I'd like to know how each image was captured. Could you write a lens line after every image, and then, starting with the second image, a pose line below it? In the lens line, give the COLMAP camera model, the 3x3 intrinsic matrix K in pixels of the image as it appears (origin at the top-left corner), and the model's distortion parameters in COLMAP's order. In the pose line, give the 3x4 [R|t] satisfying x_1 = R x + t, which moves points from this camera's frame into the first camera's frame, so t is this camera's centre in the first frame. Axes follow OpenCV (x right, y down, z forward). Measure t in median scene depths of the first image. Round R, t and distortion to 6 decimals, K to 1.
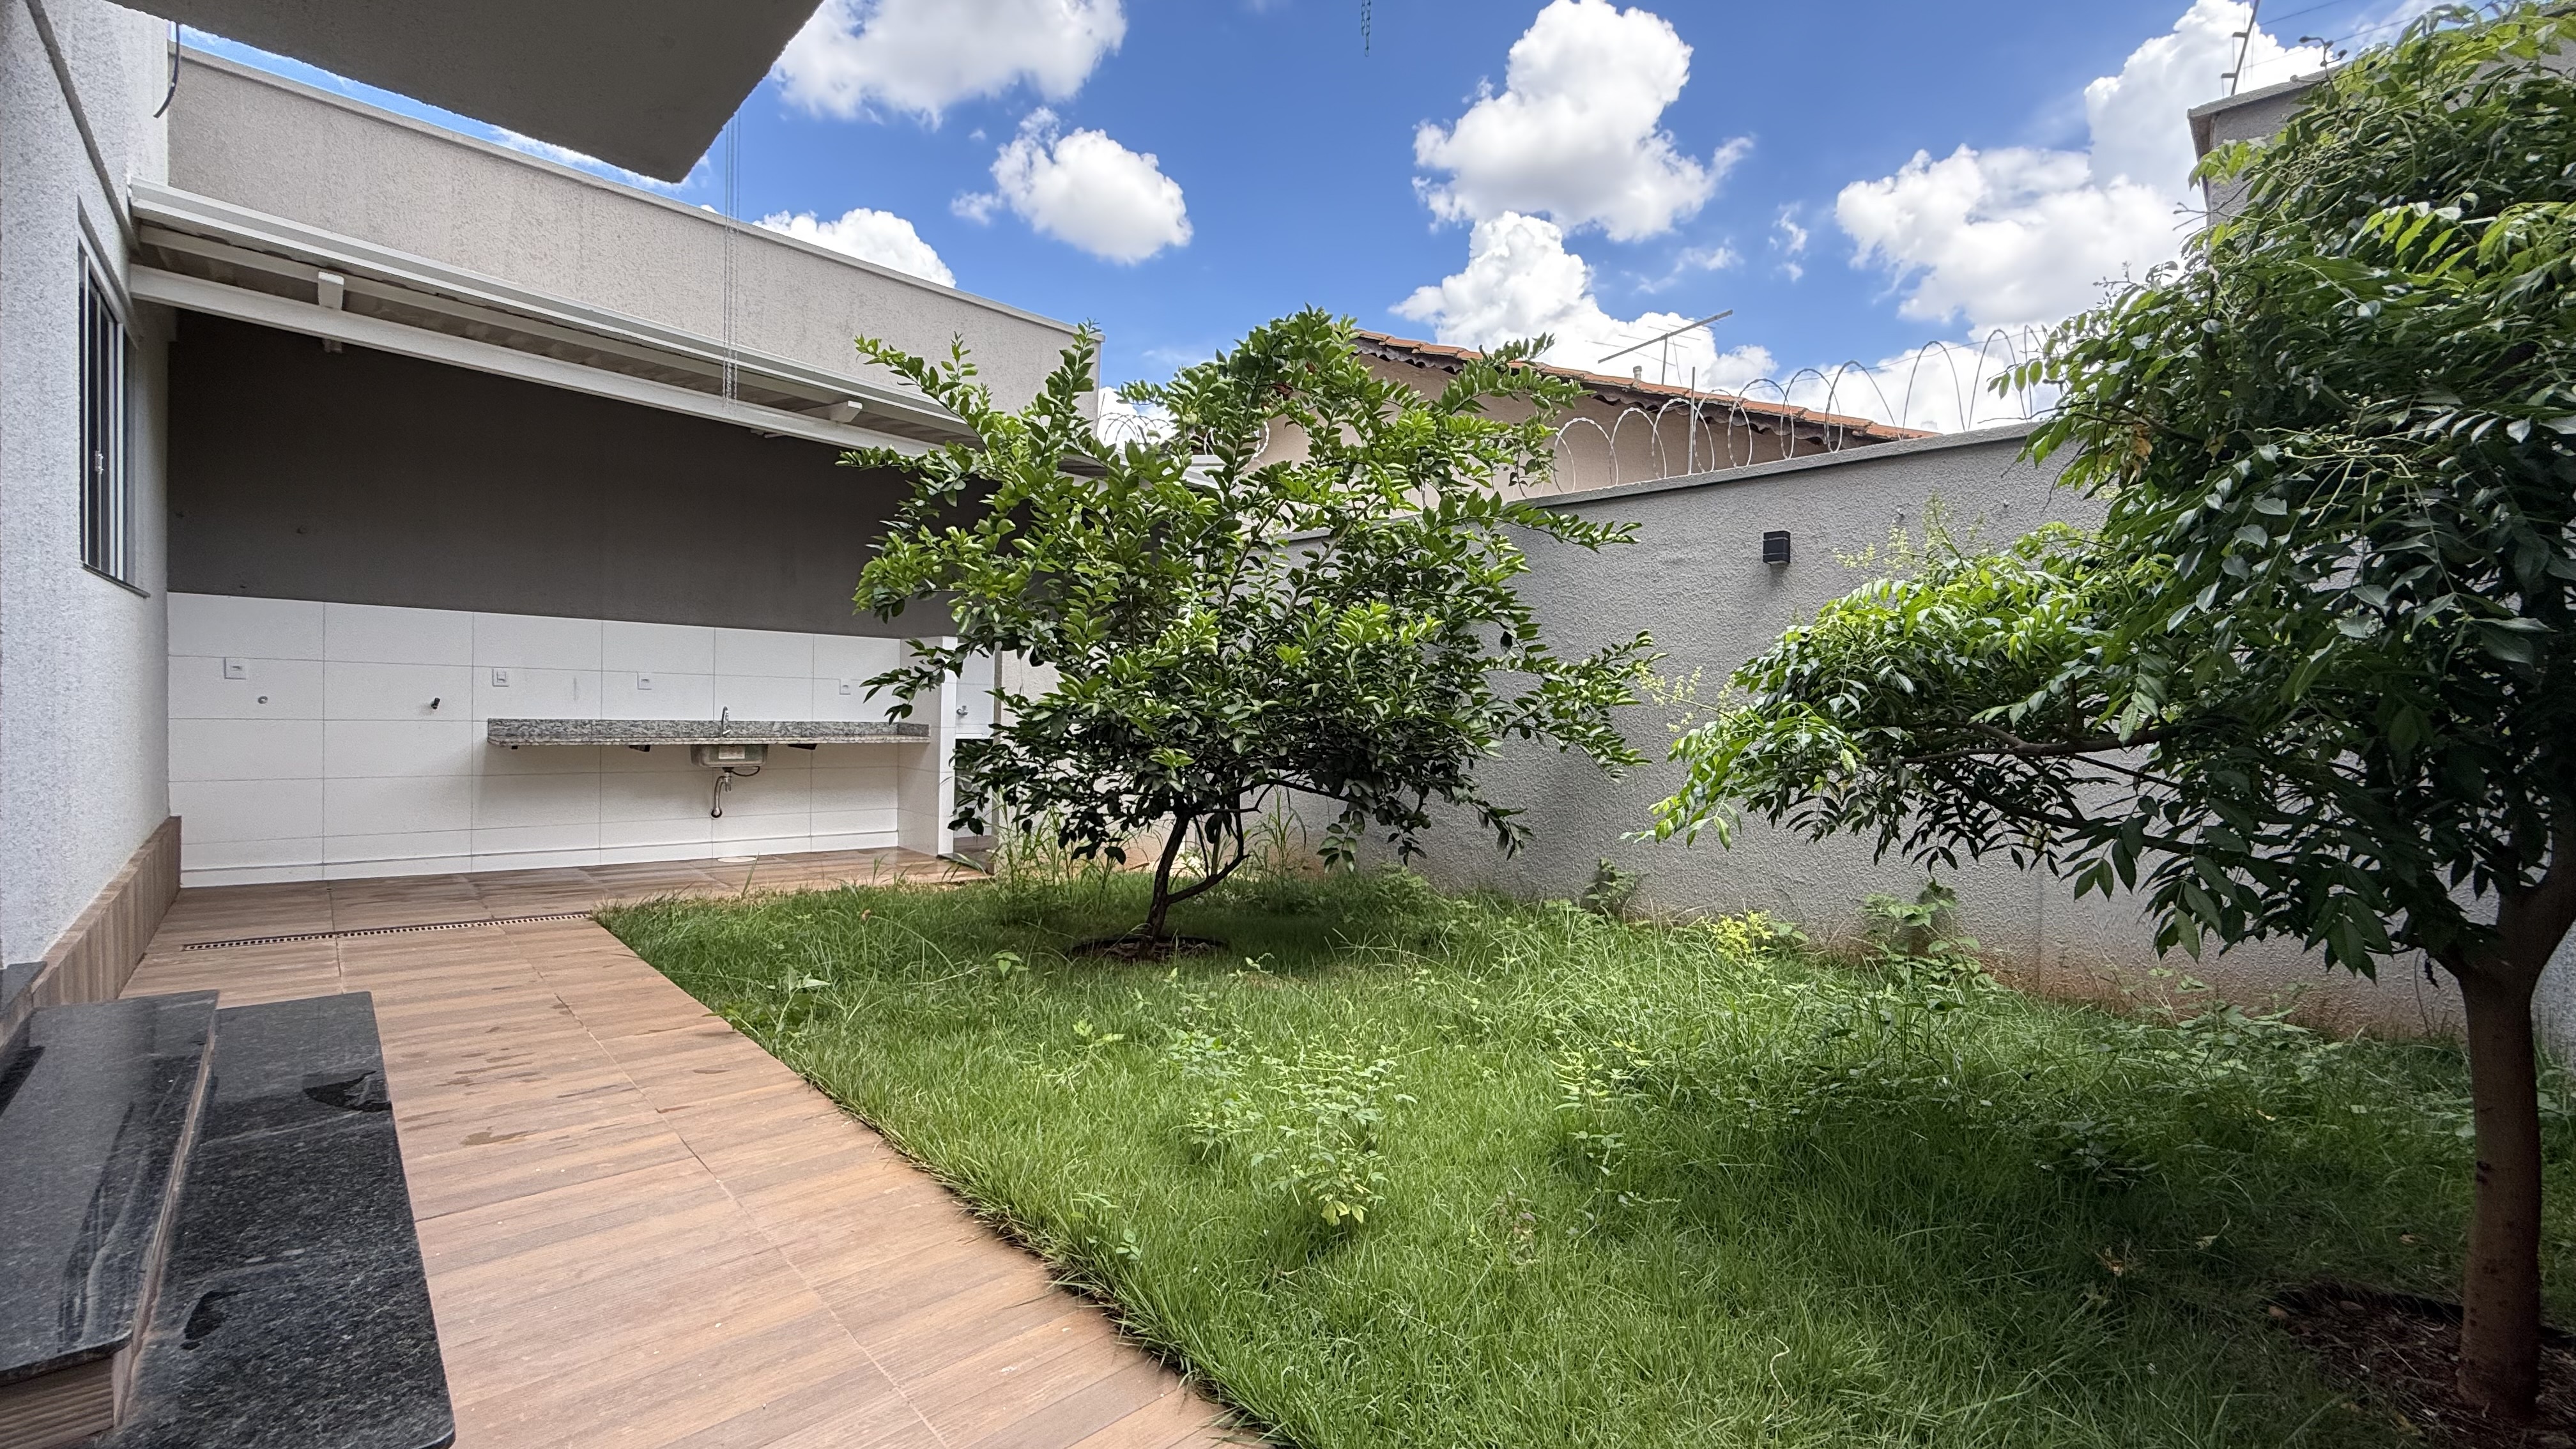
lens RADIAL K [[1016.3, 0, 1288.0], [0, 1016.3, 724.5], [0, 0, 1]] dist [0.002351, 0.000245]
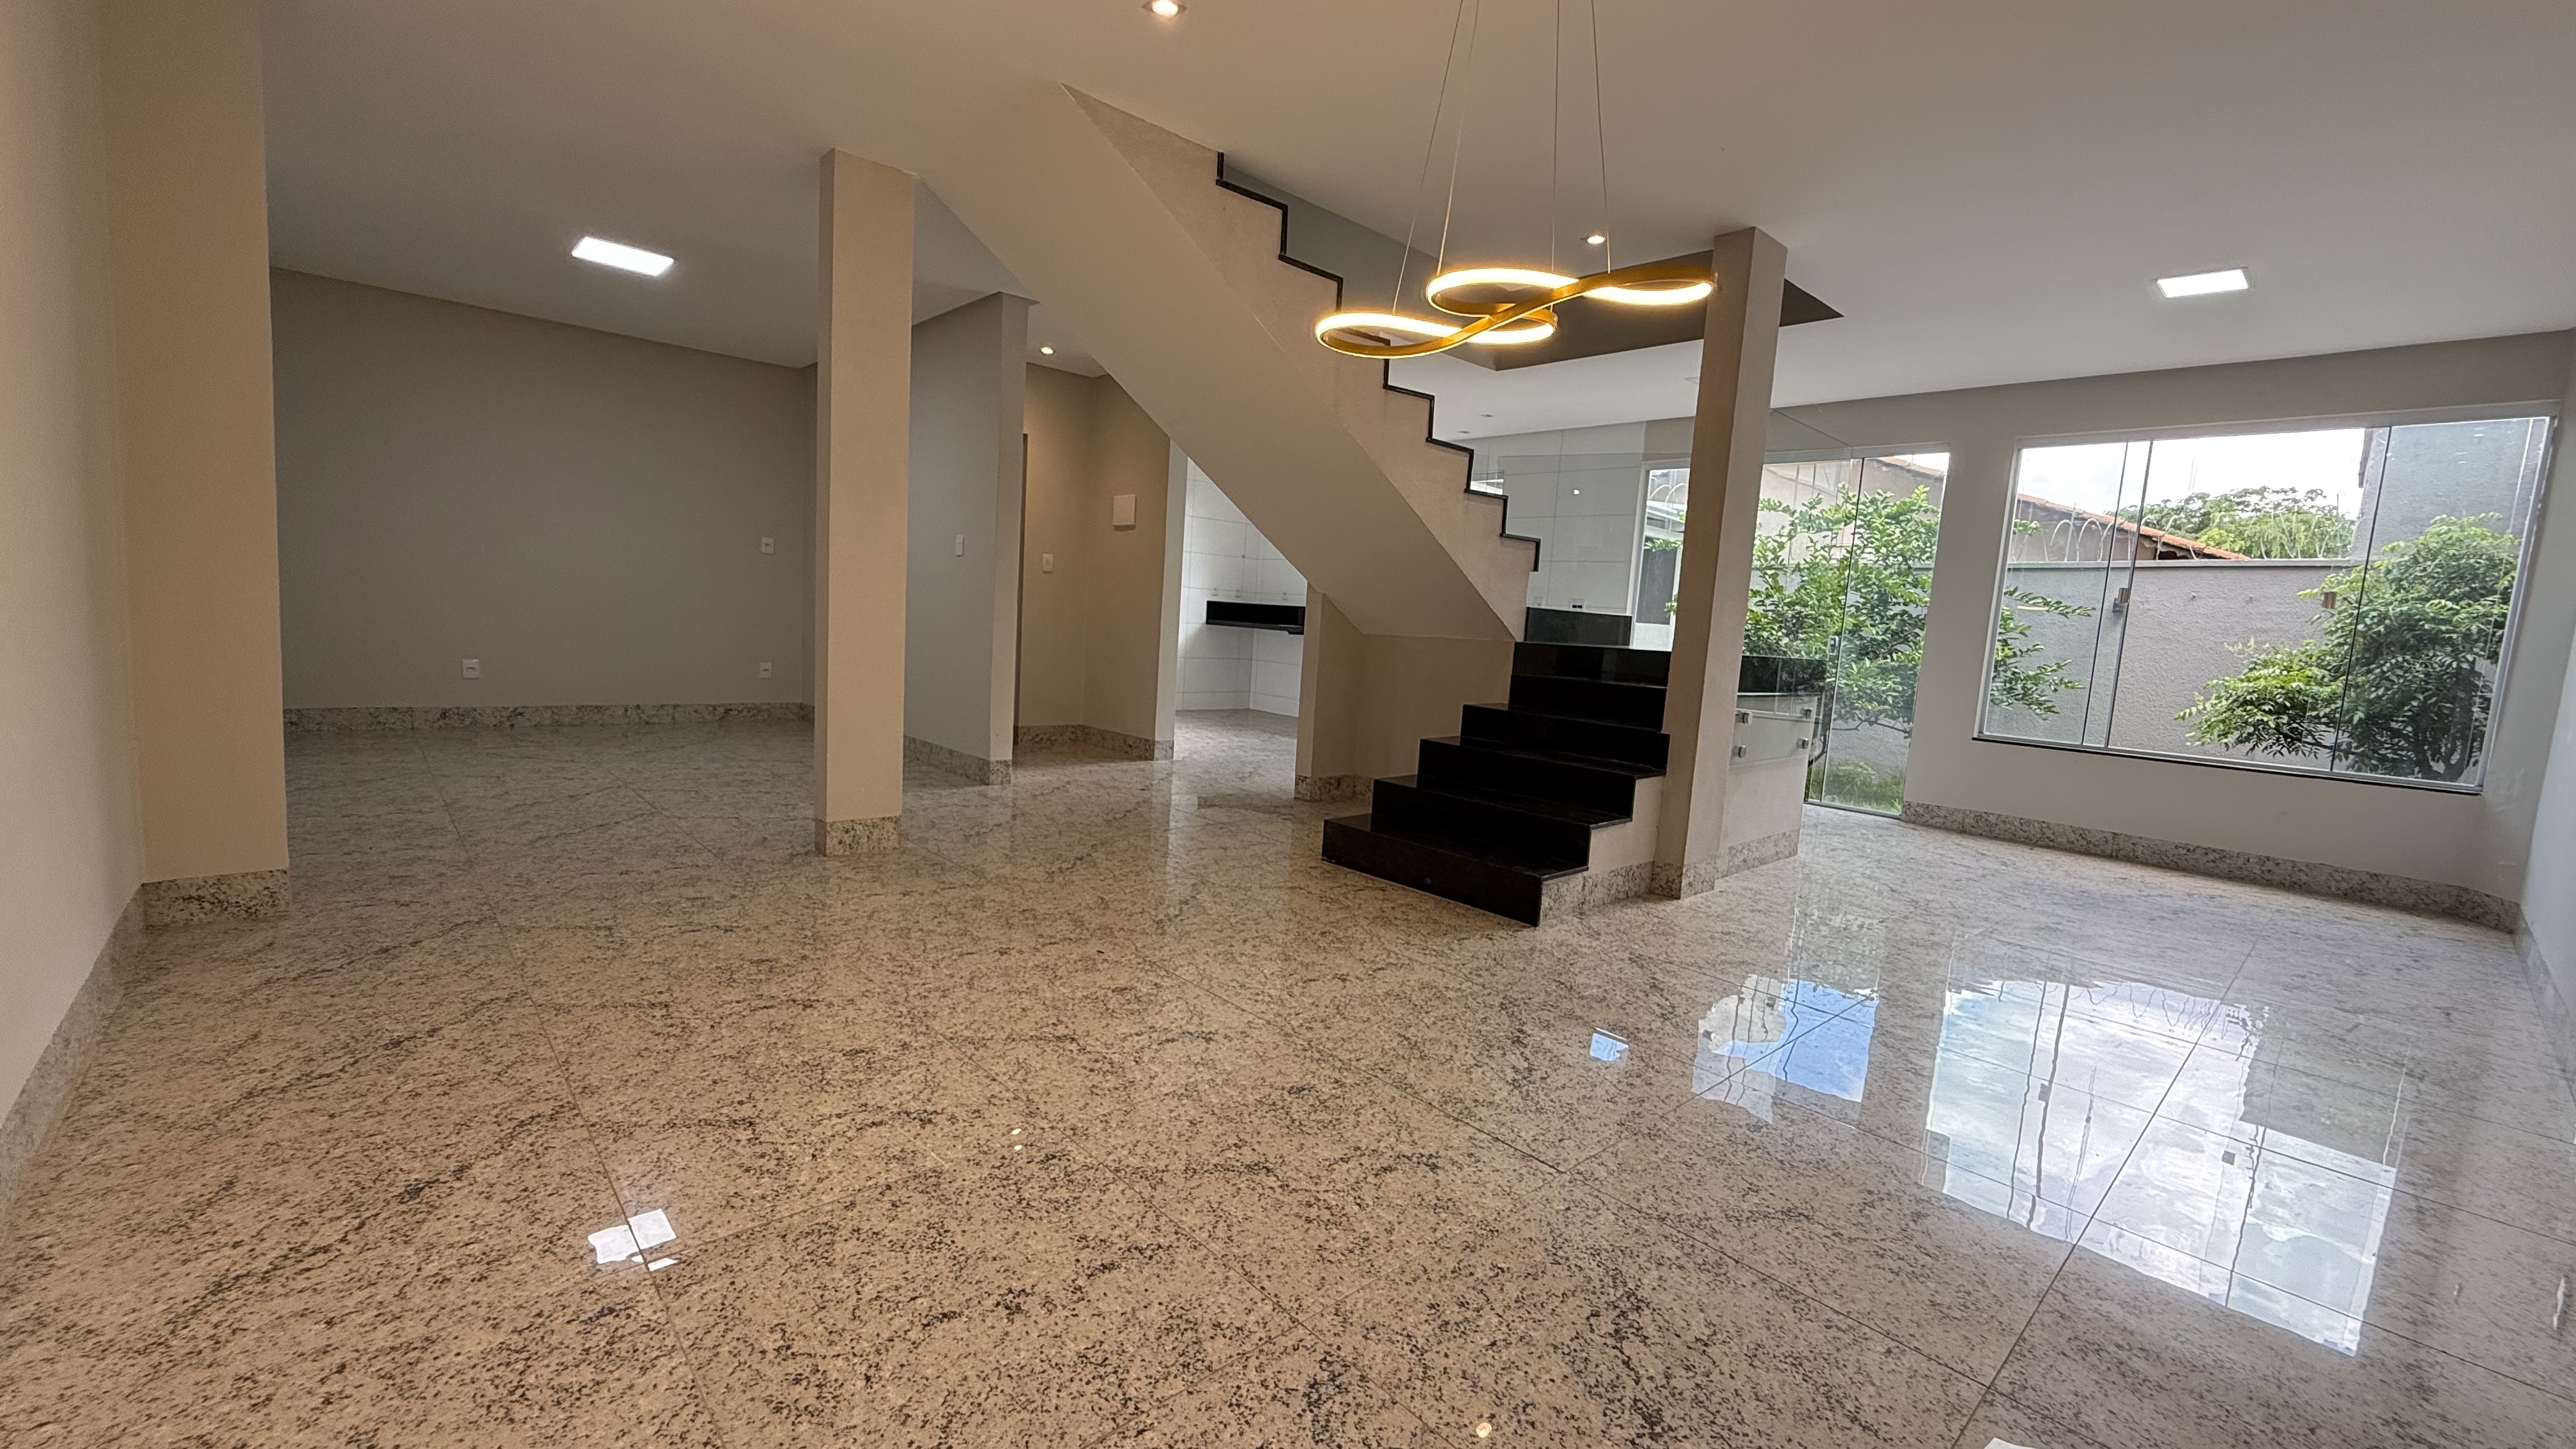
lens RADIAL K [[1016.3, 0, 1288.0], [0, 1016.3, 724.5], [0, 0, 1]] dist [0.002351, 0.000245]
pose [[0.999237, 0.034071, -0.019090, -2.894570], [-0.032375, 0.996024, 0.082995, -0.151090], [0.021842, -0.082314, 0.996367, -2.718900]]
